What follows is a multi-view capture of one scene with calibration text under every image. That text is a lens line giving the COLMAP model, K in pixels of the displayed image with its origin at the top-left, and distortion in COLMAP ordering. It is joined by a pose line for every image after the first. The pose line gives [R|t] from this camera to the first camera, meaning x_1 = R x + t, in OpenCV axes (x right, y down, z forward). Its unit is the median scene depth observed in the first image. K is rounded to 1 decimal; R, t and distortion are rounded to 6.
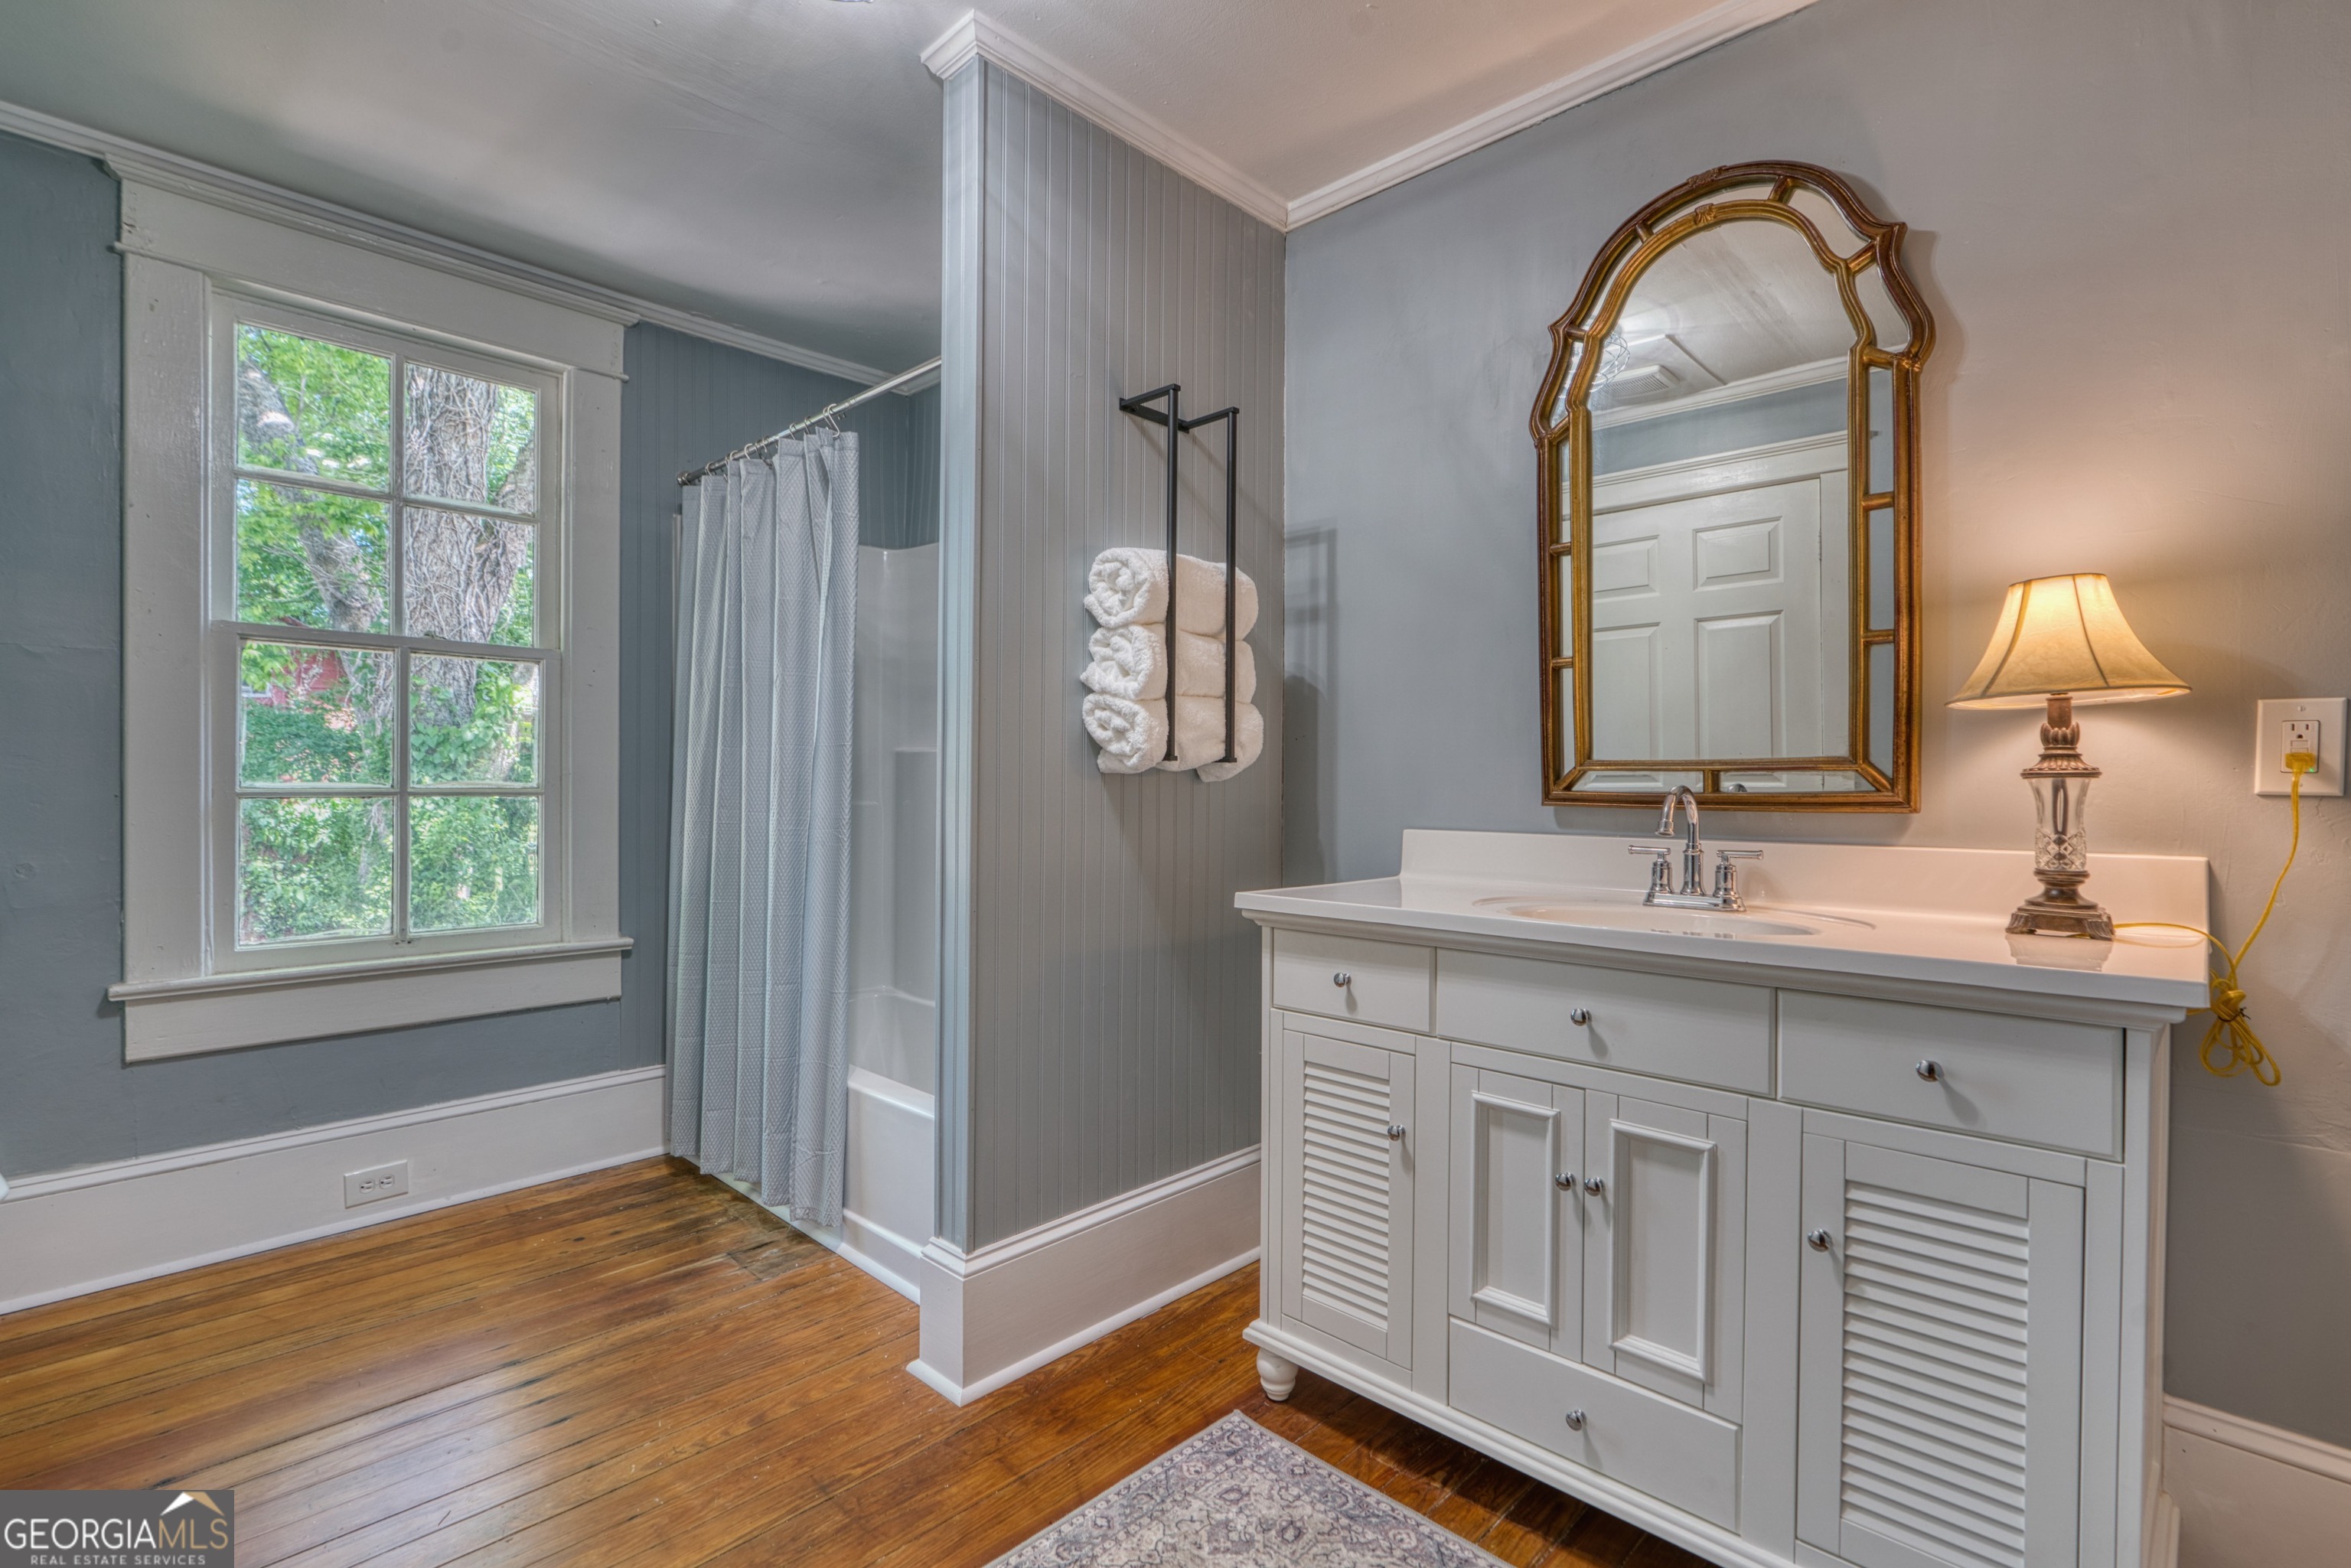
lens RADIAL K [[1069.8, 0, 1182.7], [0, 1069.8, 782.1], [0, 0, 1]] dist [-0.011058, 0.000342]
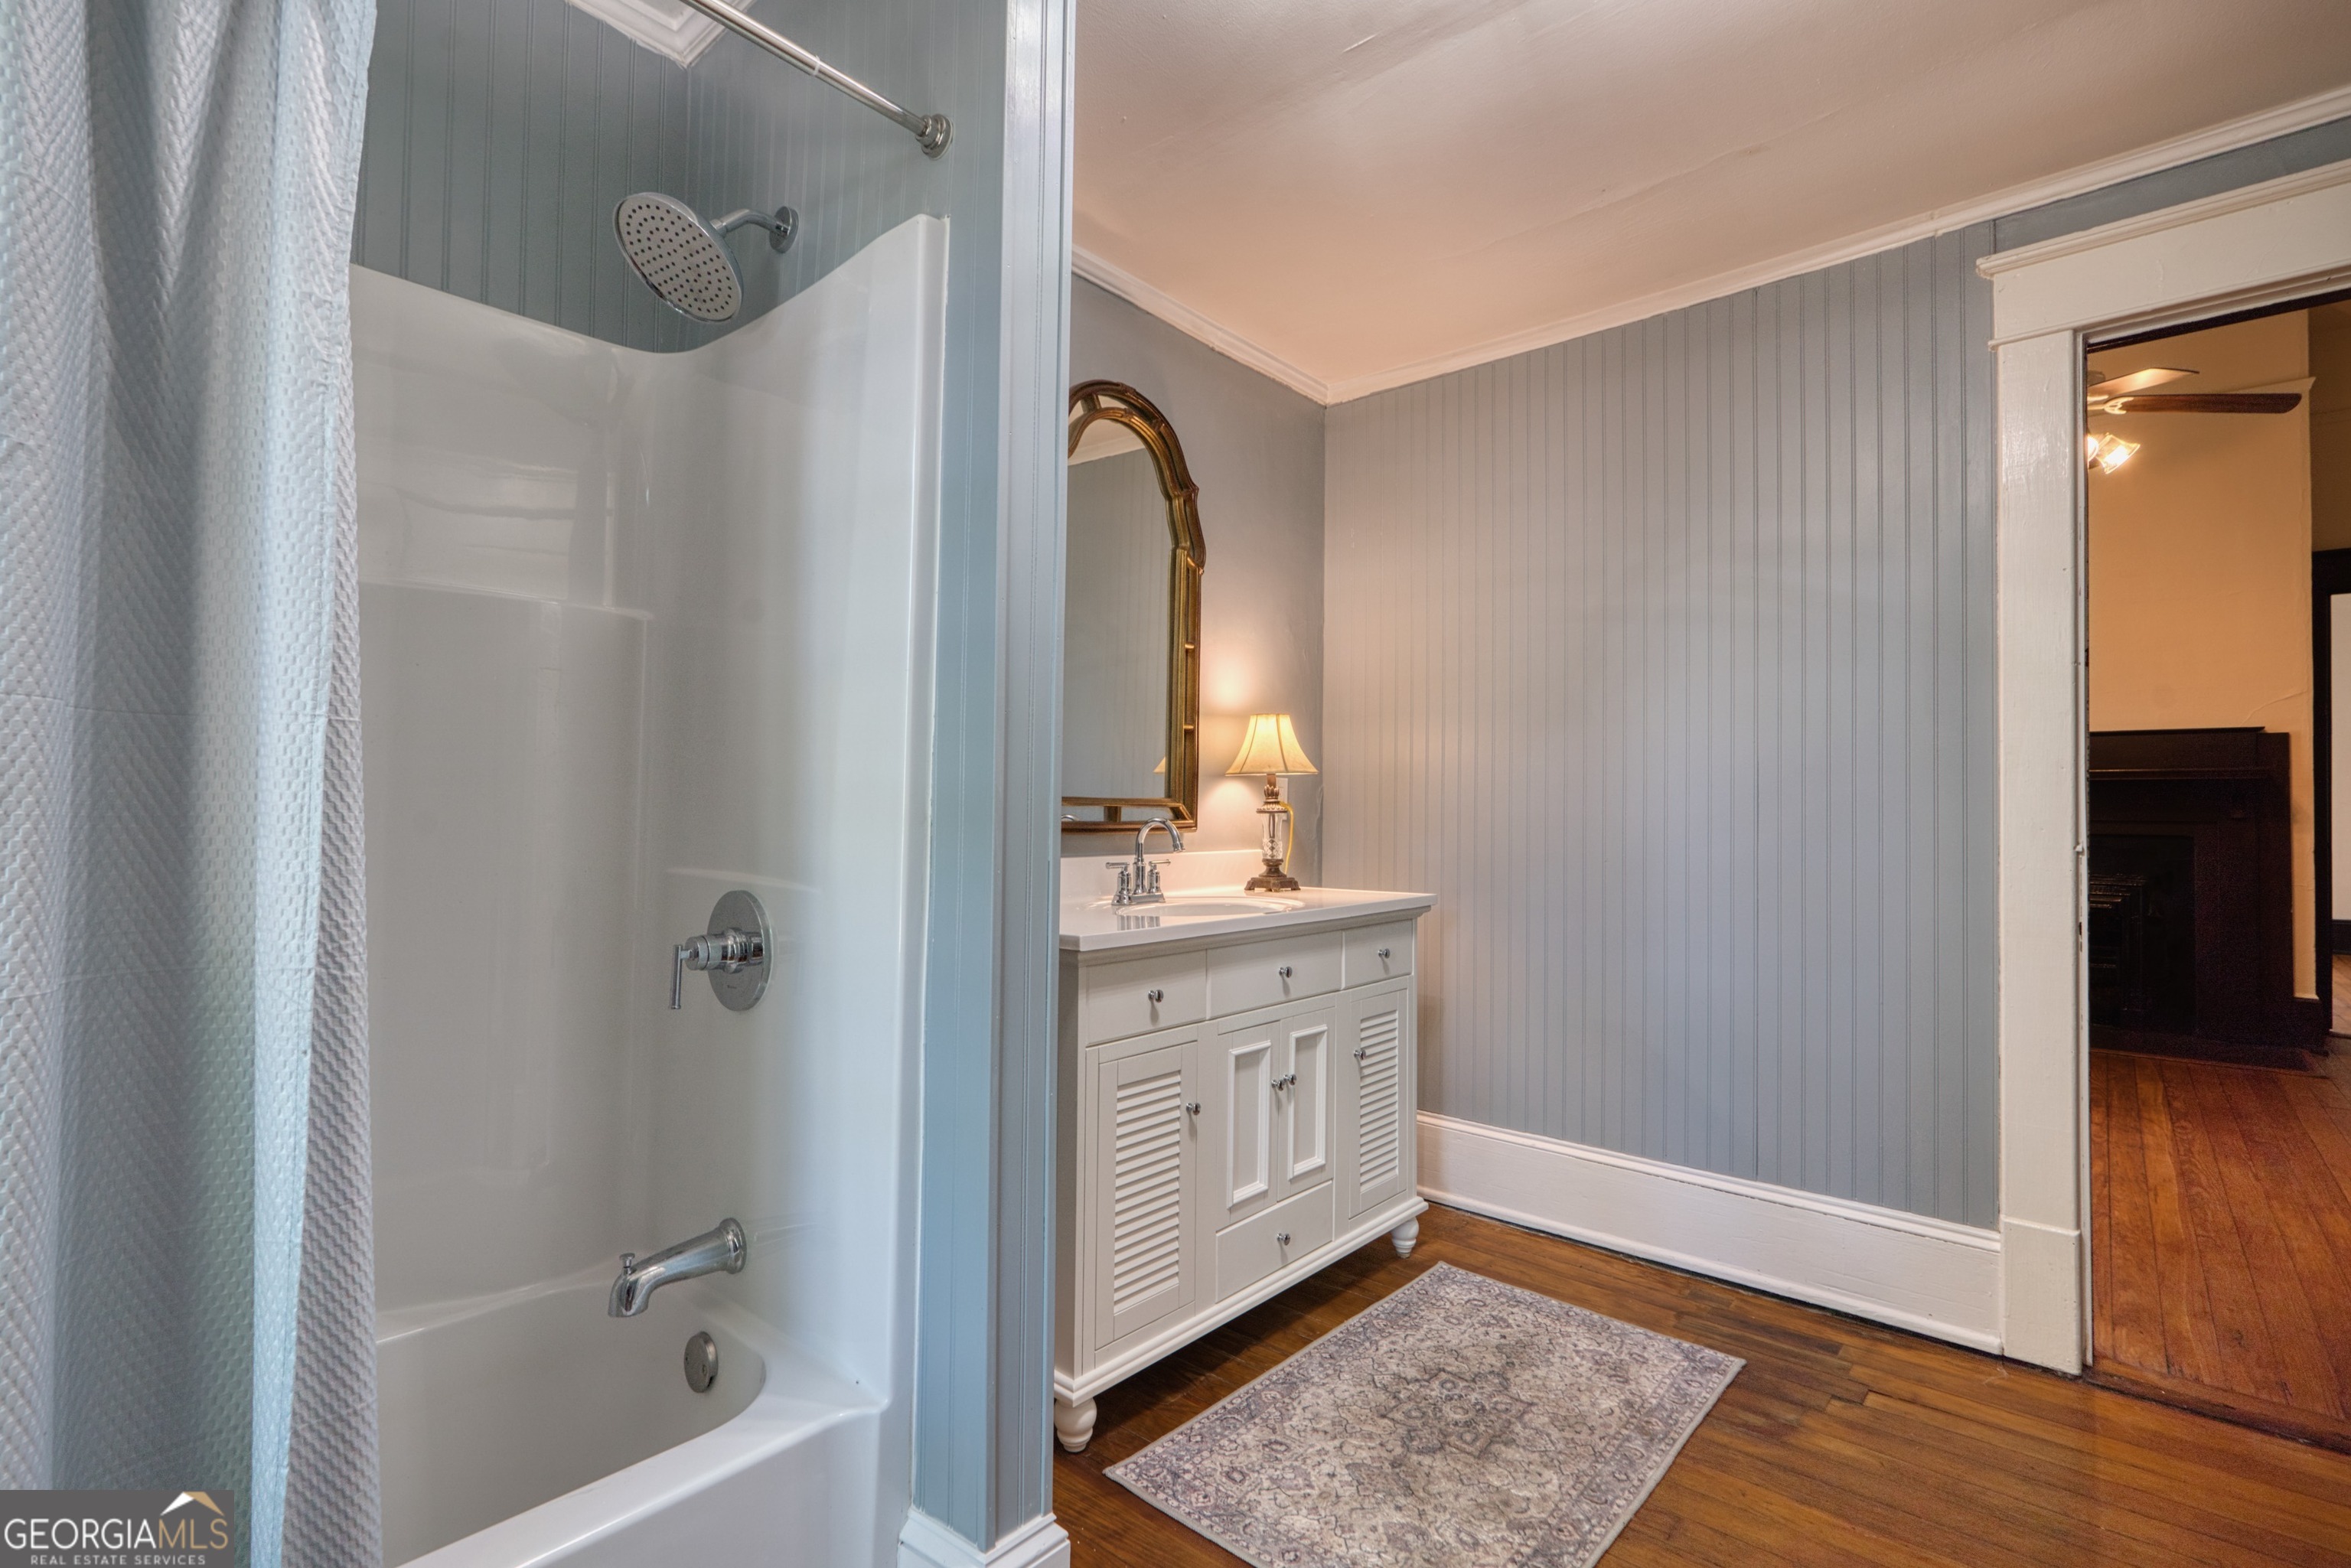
lens RADIAL K [[1069.8, 0, 1184.6], [0, 1069.8, 795.5], [0, 0, 1]] dist [-0.011058, 0.000342]
pose [[-0.057747, 0.011680, 0.998263, -0.418558], [-0.014189, 0.999821, -0.012519, -0.003533], [-0.998230, -0.014887, -0.057571, 0.452760]]
